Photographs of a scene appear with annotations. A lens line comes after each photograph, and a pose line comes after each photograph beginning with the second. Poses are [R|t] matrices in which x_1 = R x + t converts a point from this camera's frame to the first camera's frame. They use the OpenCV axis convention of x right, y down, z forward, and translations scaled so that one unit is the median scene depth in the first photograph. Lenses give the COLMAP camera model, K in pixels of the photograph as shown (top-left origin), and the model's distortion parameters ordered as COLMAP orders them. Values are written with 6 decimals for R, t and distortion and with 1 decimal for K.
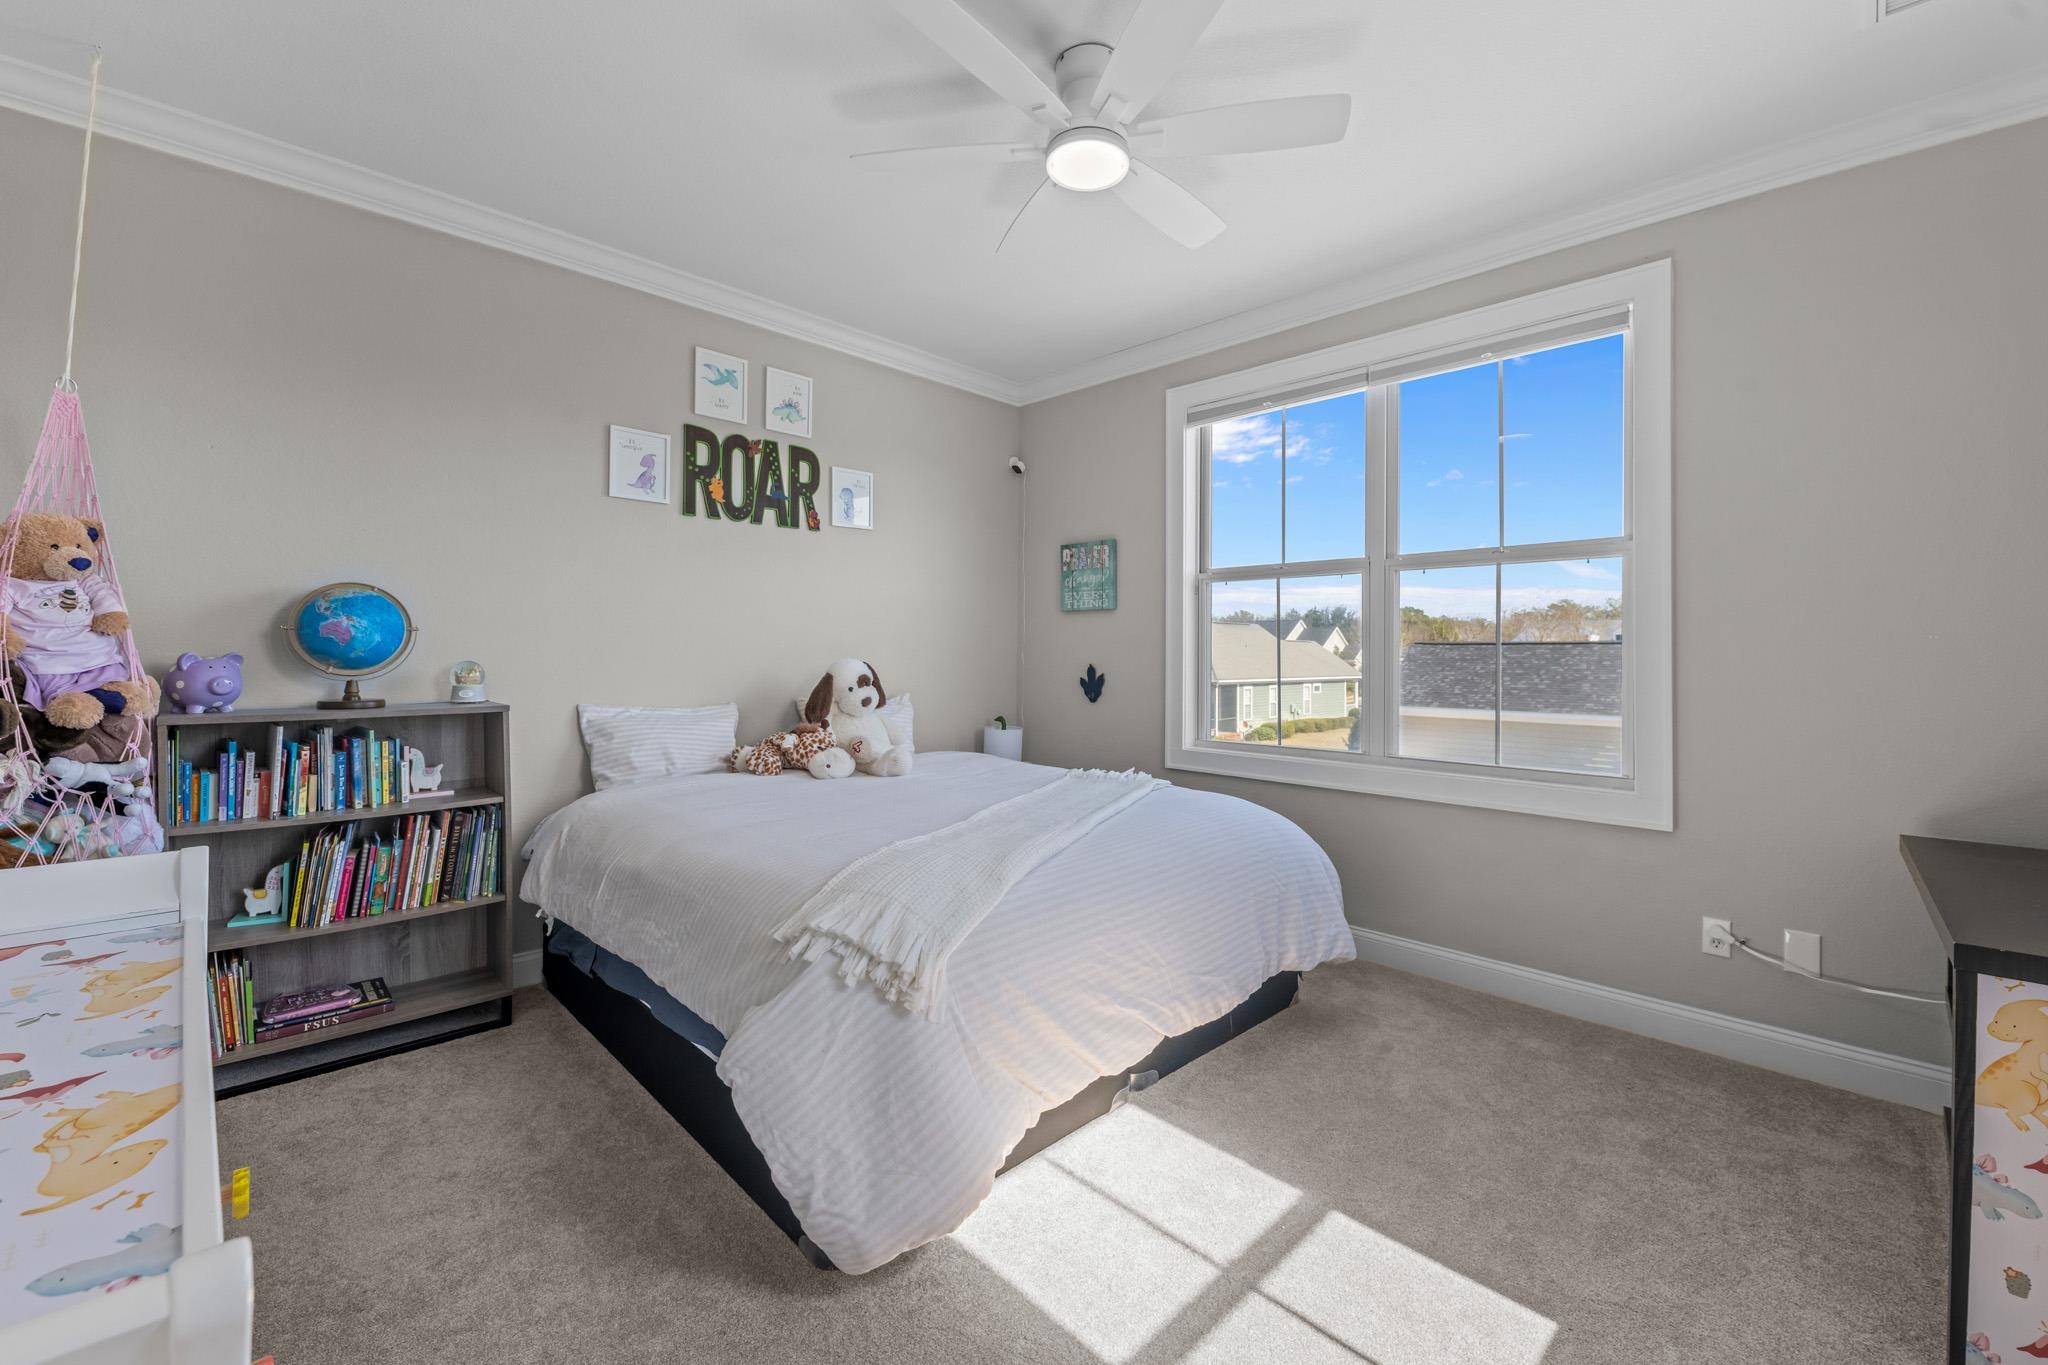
lens RADIAL K [[860.3, 0, 1027.2], [0, 860.3, 647.9], [0, 0, 1]] dist [0.001430, -0.003043]
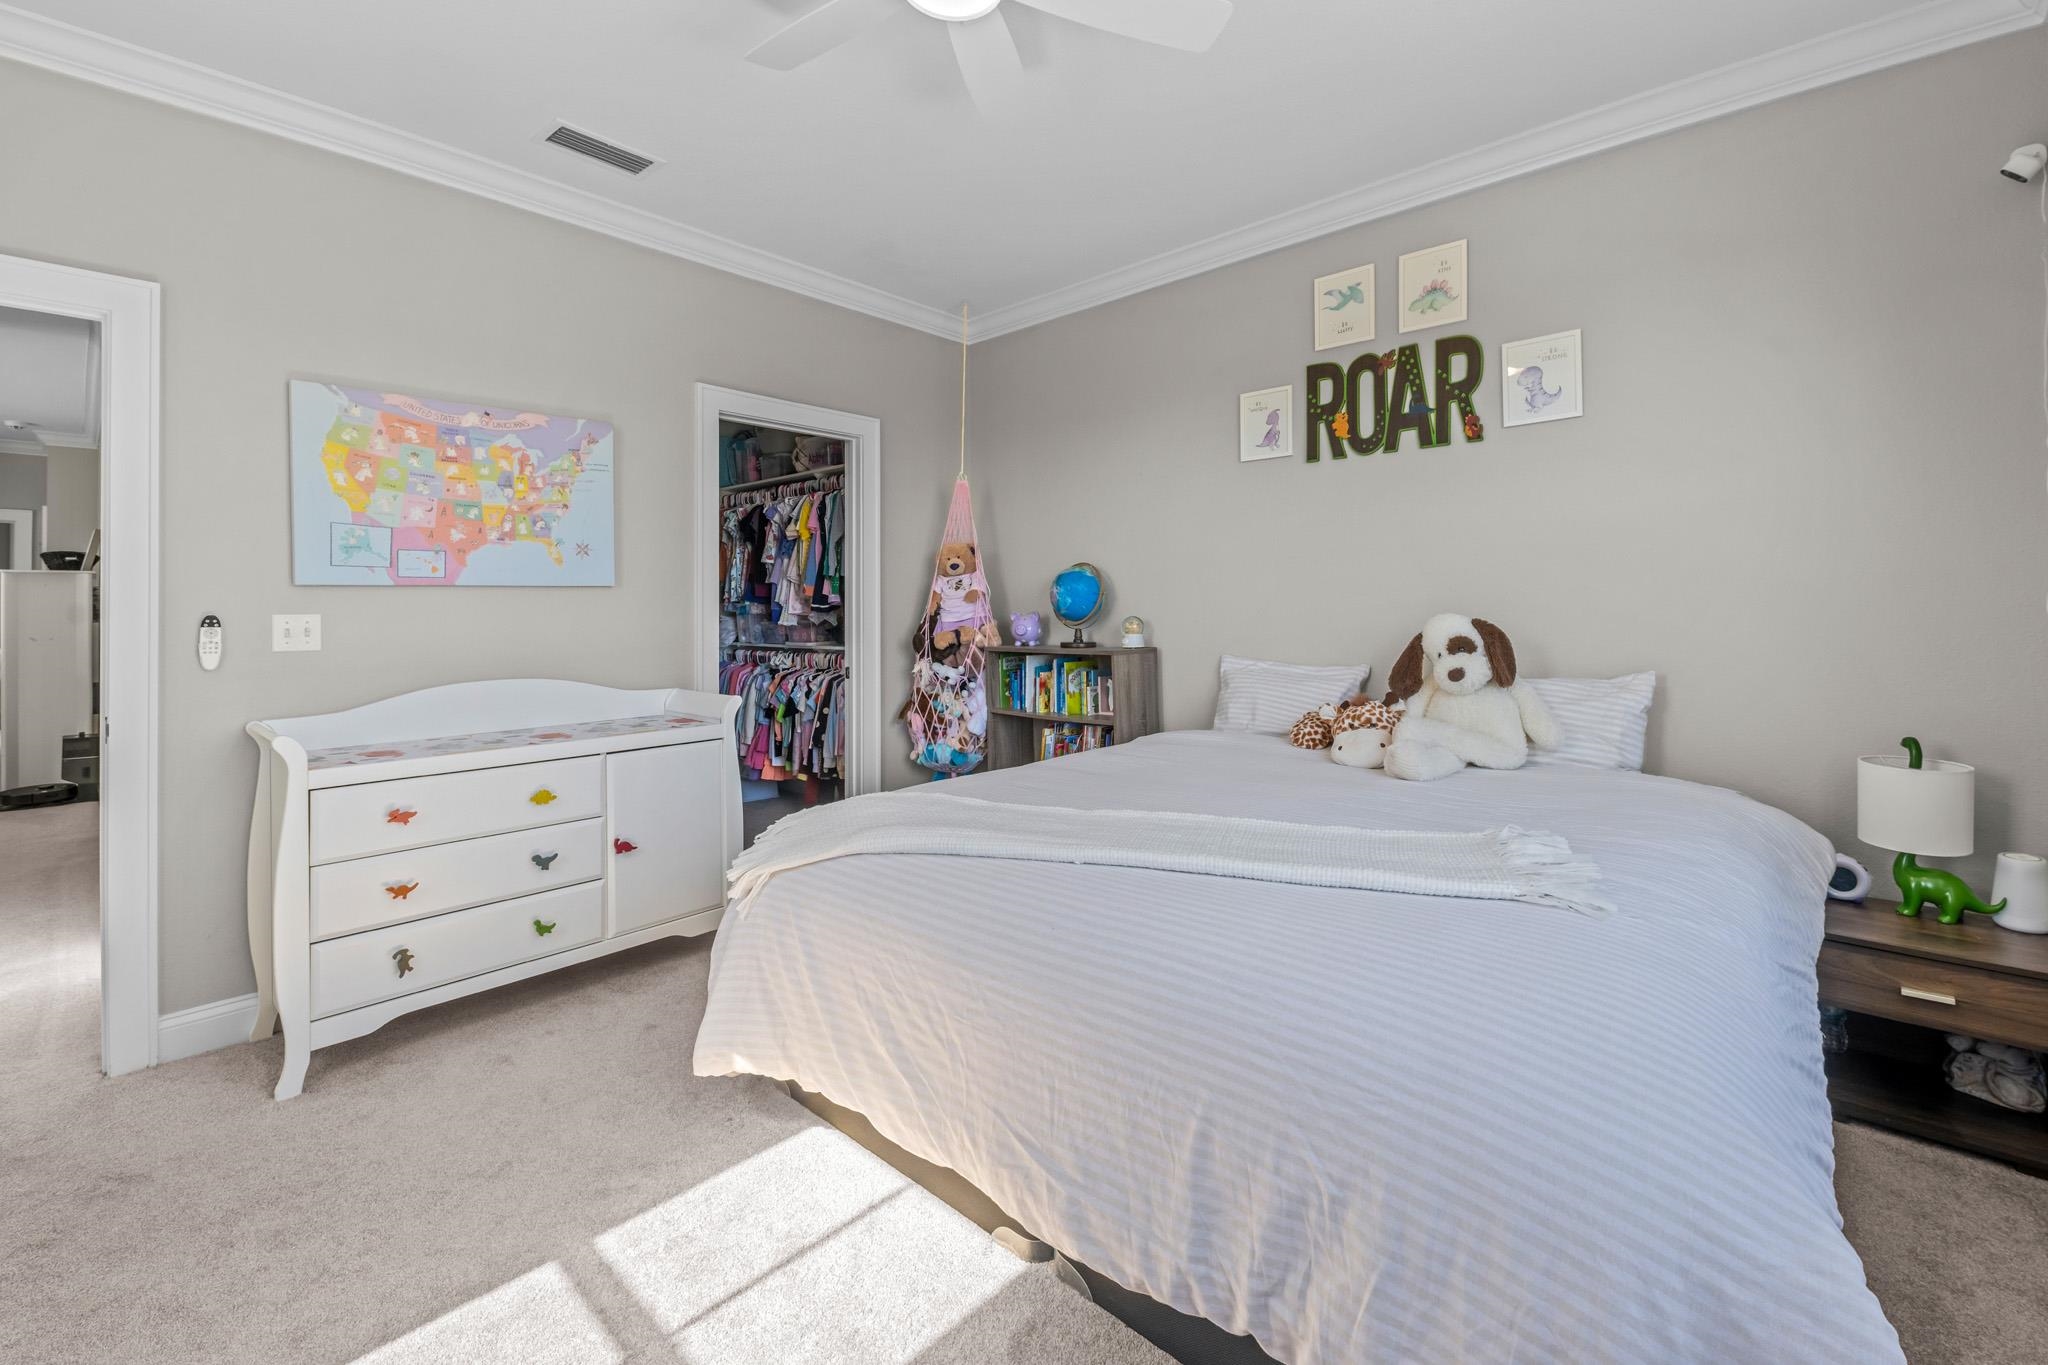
lens RADIAL K [[860.3, 0, 1031.3], [0, 860.3, 612.9], [0, 0, 1]] dist [0.001430, -0.003043]
pose [[0.031024, 0.000026, -0.999519, 0.513084], [0.013928, 0.999903, 0.000458, 0.006407], [0.999422, -0.013935, 0.031021, 0.630688]]
